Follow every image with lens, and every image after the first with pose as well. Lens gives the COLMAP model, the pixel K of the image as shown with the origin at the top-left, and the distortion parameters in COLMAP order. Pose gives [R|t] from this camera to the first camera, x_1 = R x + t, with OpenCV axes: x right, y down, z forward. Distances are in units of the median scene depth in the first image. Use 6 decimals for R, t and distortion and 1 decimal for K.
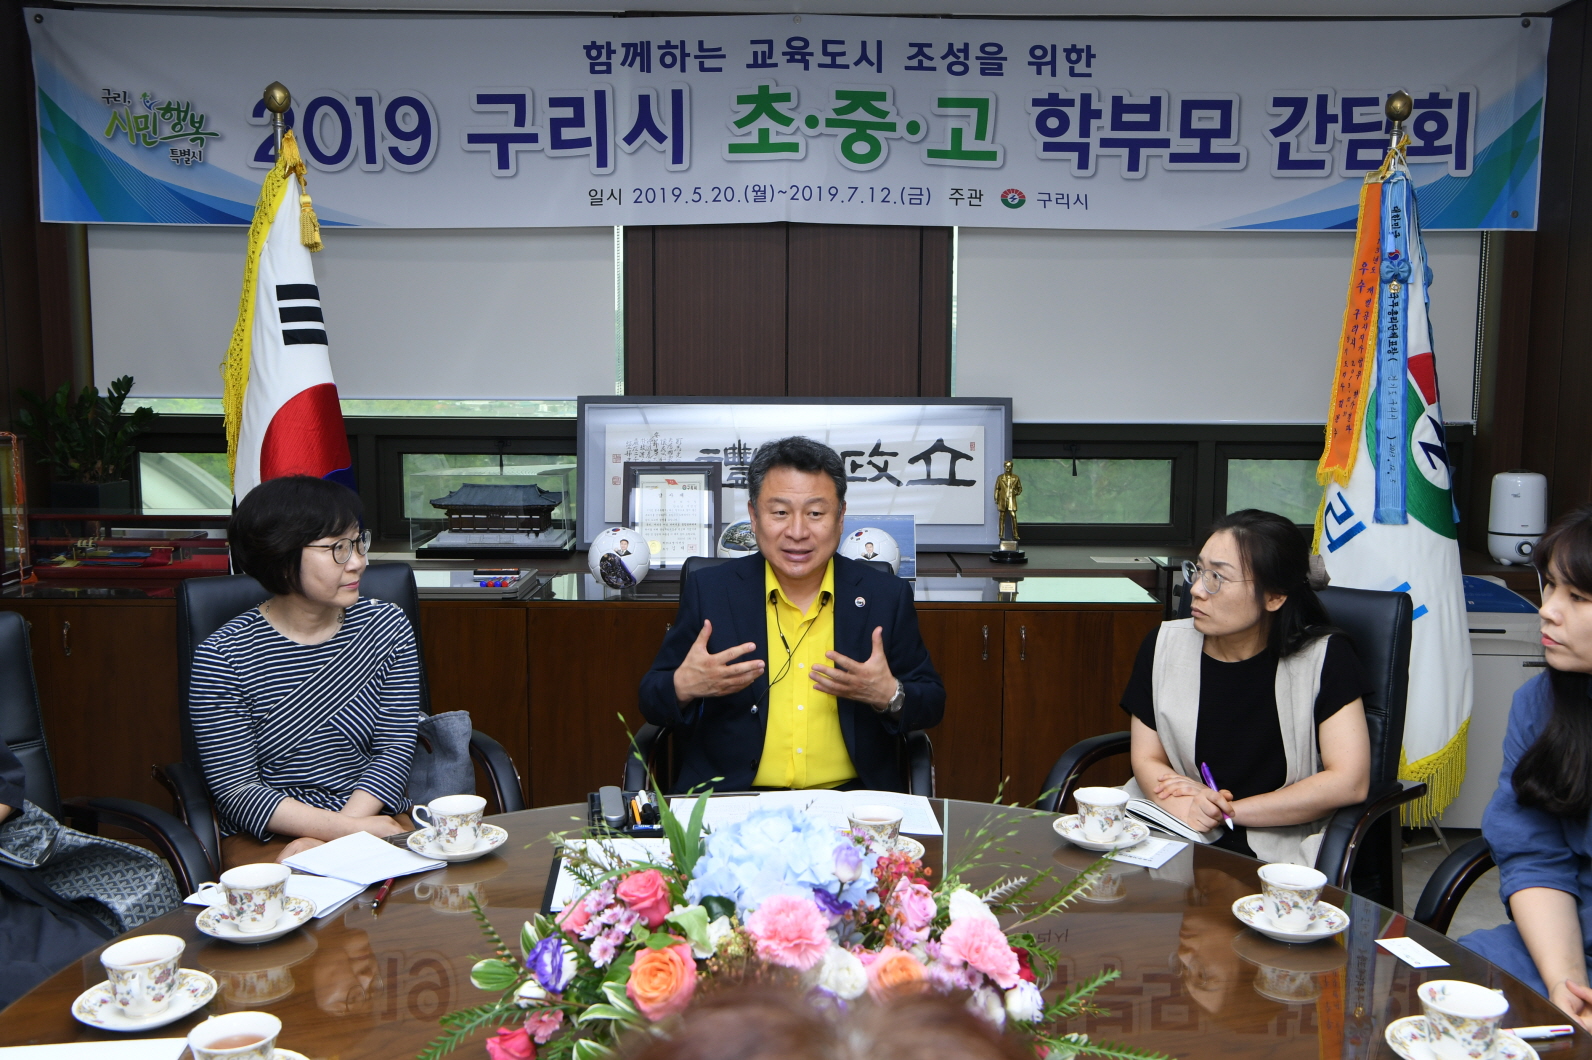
lens RADIAL K [[1492.1, 0, 807.7], [0, 1492.1, 530.1], [0, 0, 1]] dist [0.014926, 0.000000]
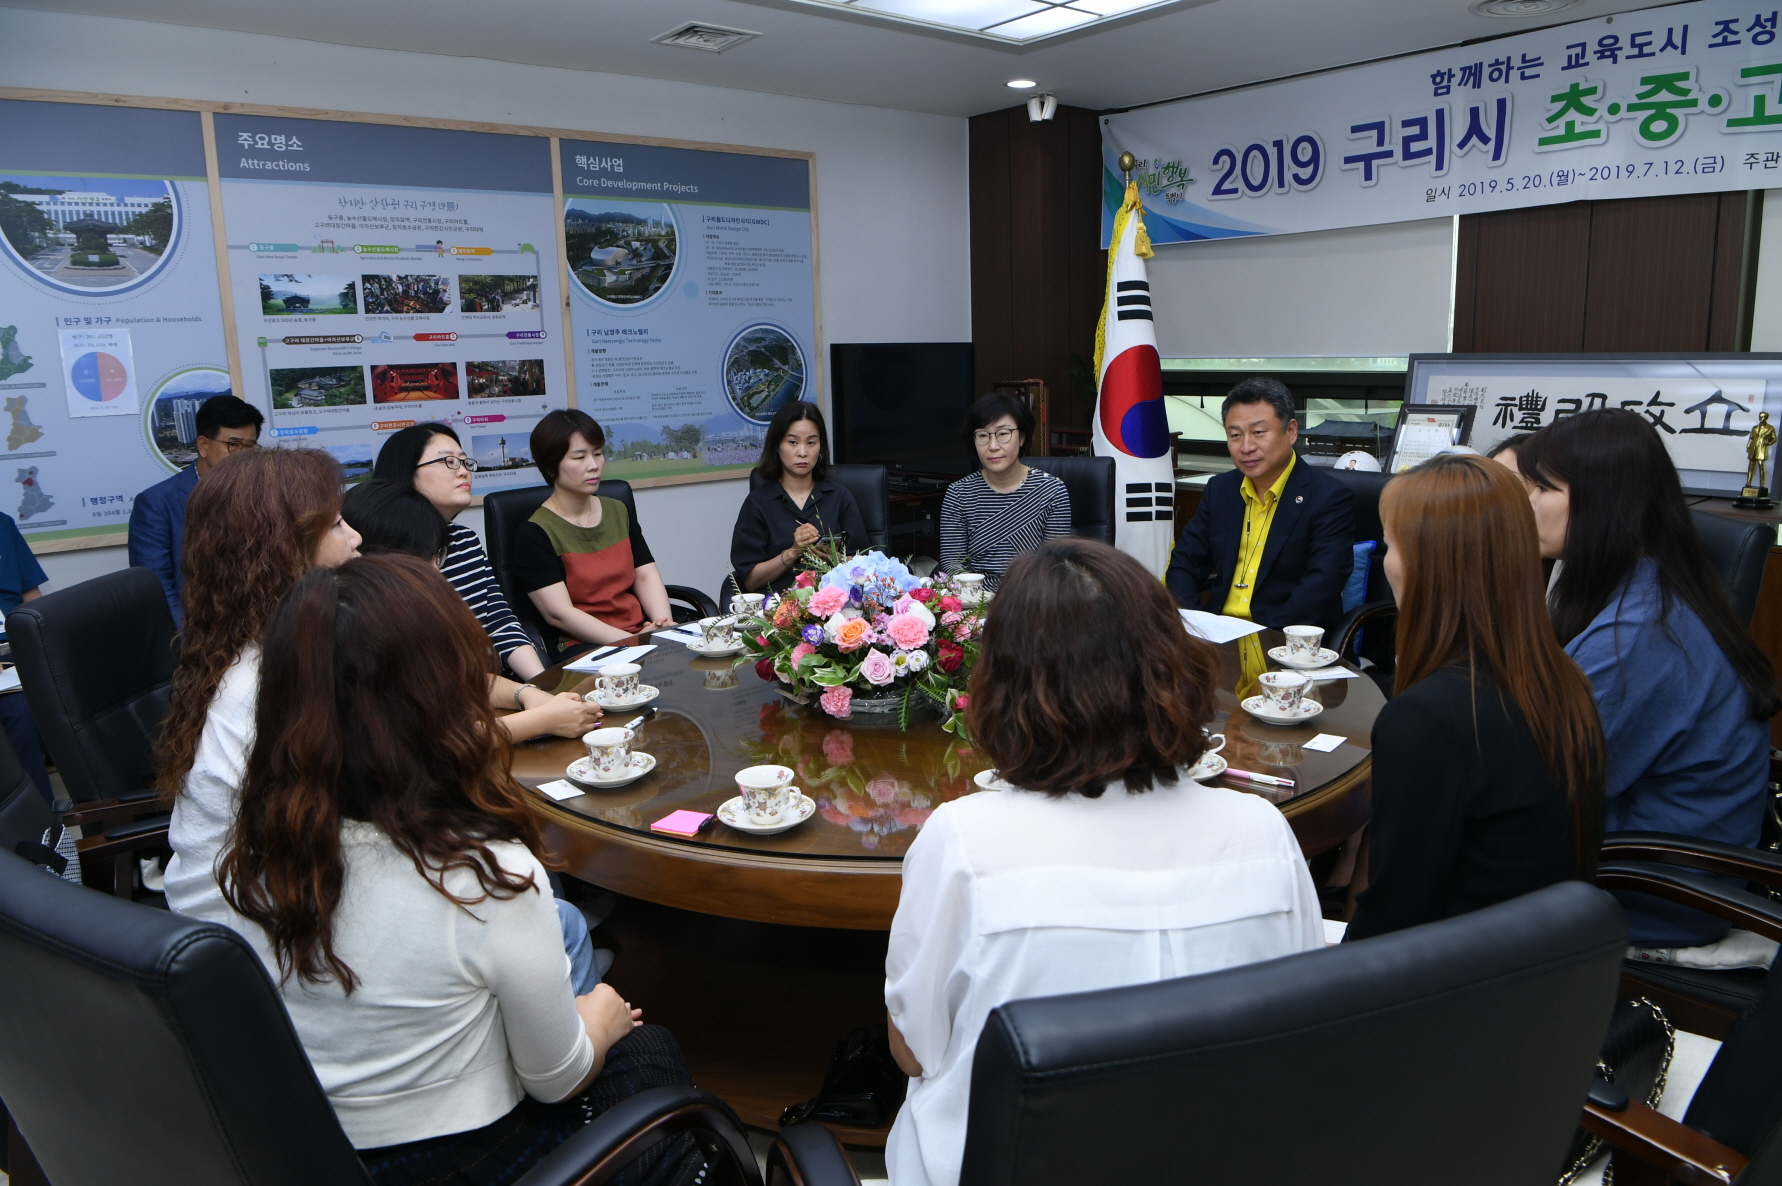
lens RADIAL K [[1207.7, 0, 902.7], [0, 1207.7, 596.5], [0, 0, 1]] dist [-0.079267, 0.016243]
pose [[0.639043, 0.132085, -0.757745, 0.374934], [-0.056008, 0.990521, 0.125427, 0.013688], [0.767129, -0.037713, 0.640383, 0.004785]]
